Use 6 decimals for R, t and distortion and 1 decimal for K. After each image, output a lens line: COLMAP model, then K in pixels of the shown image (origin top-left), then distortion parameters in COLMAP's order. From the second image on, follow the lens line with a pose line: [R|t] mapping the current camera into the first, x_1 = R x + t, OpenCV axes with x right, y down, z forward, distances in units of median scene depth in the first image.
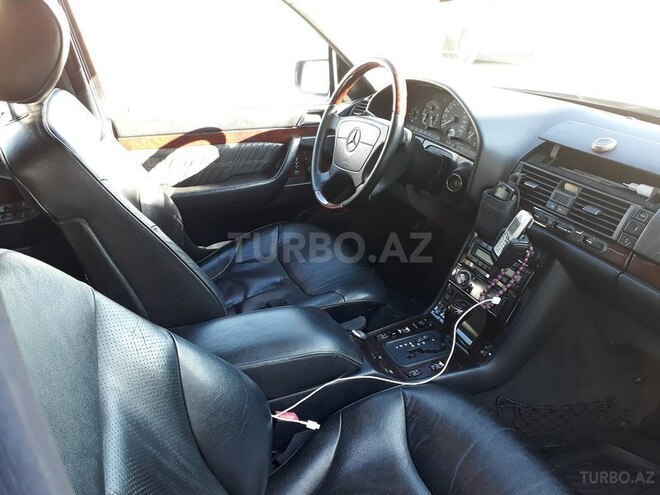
lens RADIAL K [[520.6, 0, 332.2], [0, 520.6, 243.3], [0, 0, 1]] dist [0.006153, -0.002886]
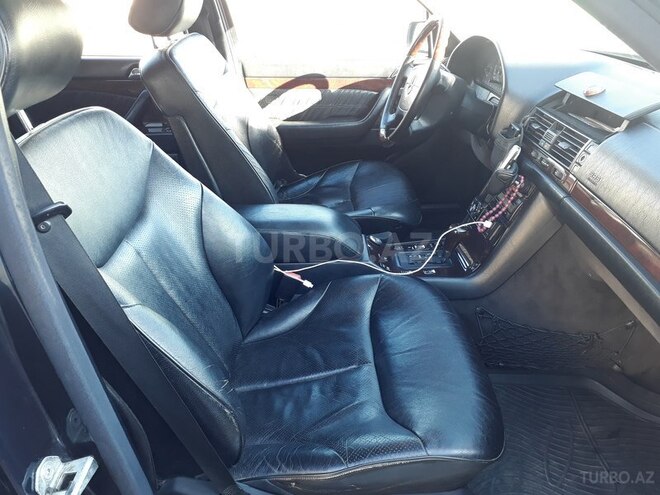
lens RADIAL K [[511.0, 0, 330.0], [0, 511.0, 247.5], [0, 0, 1]] dist [-0.005935, -0.010655]
pose [[0.936575, 0.155634, -0.314014, 0.283969], [-0.138077, 0.987381, 0.077546, 0.098845], [0.322120, -0.029269, 0.946246, -0.157674]]
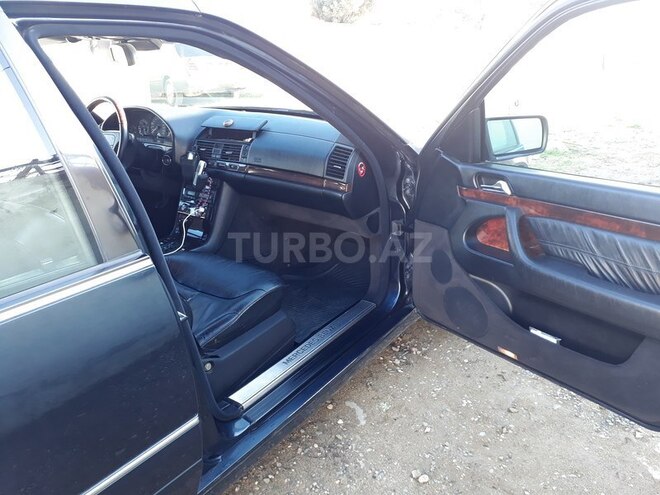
lens RADIAL K [[520.6, 0, 332.2], [0, 520.6, 243.3], [0, 0, 1]] dist [0.006153, -0.002886]
pose [[0.863380, -0.235106, 0.446430, -0.126866], [0.268050, 0.963341, -0.011070, 0.305859], [-0.427462, 0.129224, 0.894750, -0.737460]]
